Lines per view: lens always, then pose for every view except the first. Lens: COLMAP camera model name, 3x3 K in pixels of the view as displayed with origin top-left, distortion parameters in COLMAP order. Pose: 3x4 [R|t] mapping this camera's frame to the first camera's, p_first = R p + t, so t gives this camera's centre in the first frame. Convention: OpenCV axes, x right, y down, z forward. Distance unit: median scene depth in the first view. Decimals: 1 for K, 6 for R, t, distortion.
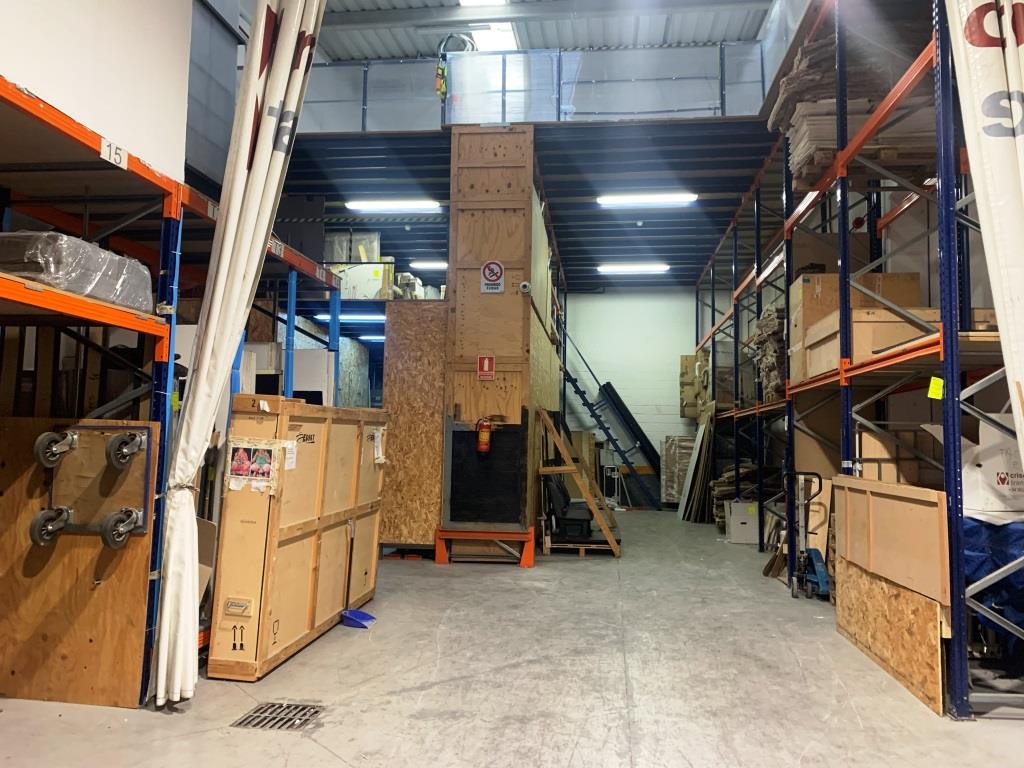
lens RADIAL K [[791.0, 0, 512.0], [0, 791.0, 384.0], [0, 0, 1]] dist [0.001073, -0.003677]
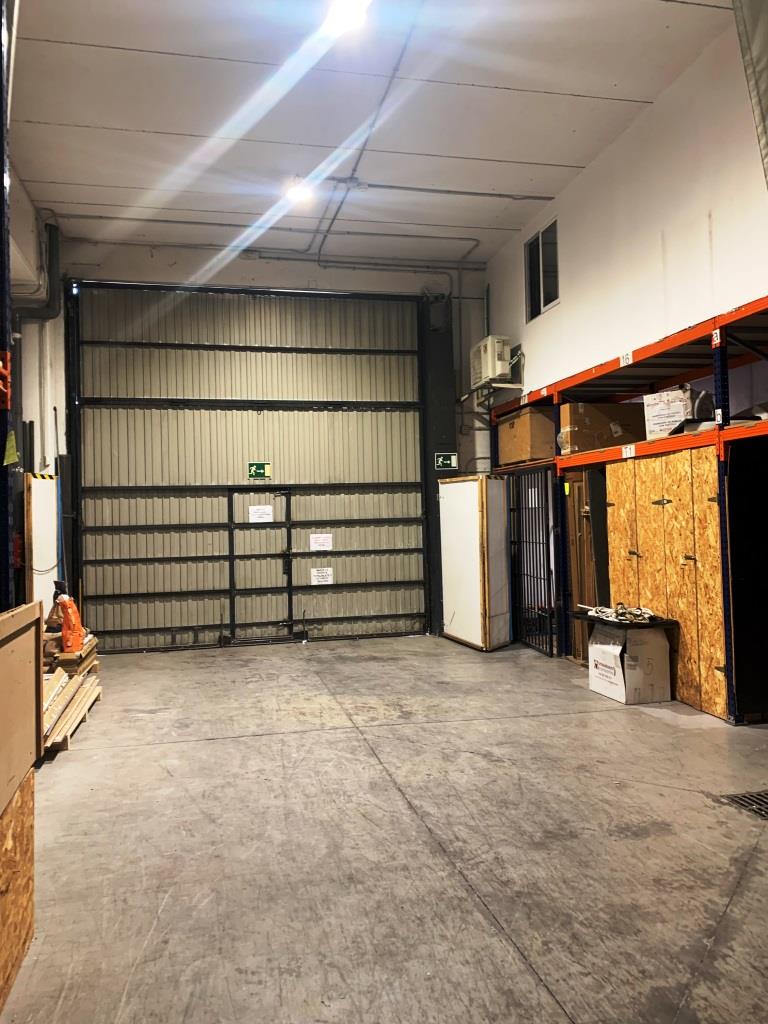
lens RADIAL K [[784.2, 0, 384.0], [0, 784.2, 512.0], [0, 0, 1]] dist [0.019610, -0.008807]
pose [[-0.941160, 0.003550, -0.337944, 0.485465], [0.036012, 0.995305, -0.089836, 0.129867], [0.336038, -0.096720, -0.936869, 1.771028]]
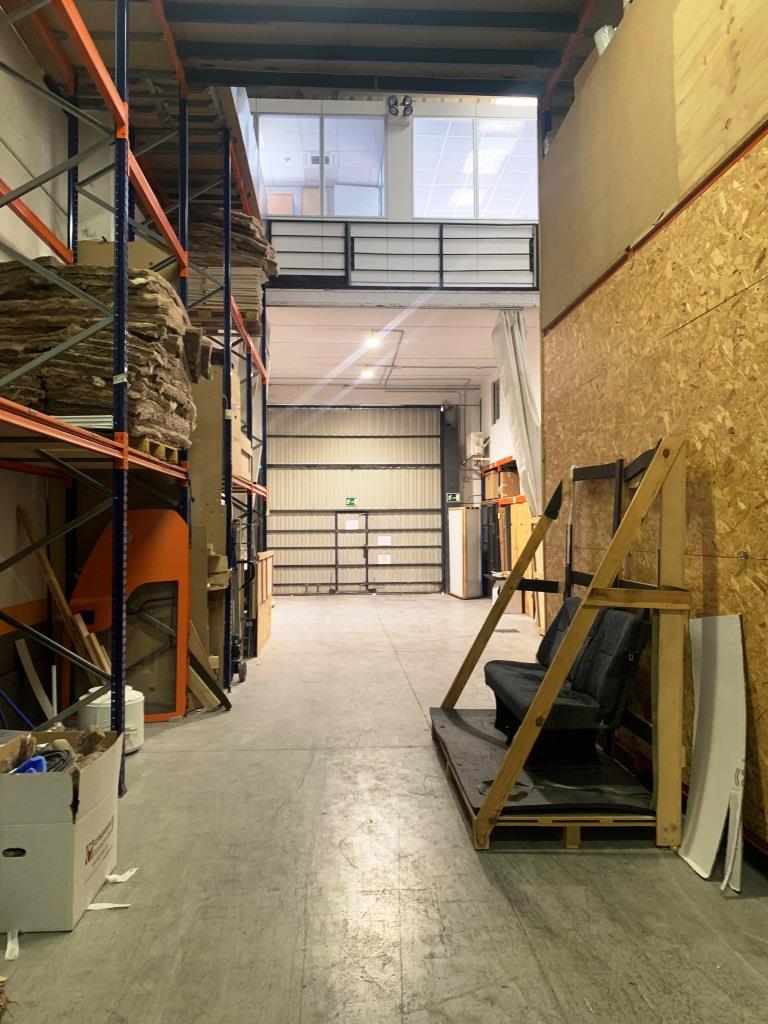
lens RADIAL K [[791.0, 0, 384.0], [0, 791.0, 512.0], [0, 0, 1]] dist [0.001073, -0.003677]
pose [[-0.983752, -0.013104, -0.179054, 0.606849], [0.005164, 0.994855, -0.101178, 0.241094], [0.179459, -0.100459, -0.978623, 3.210718]]
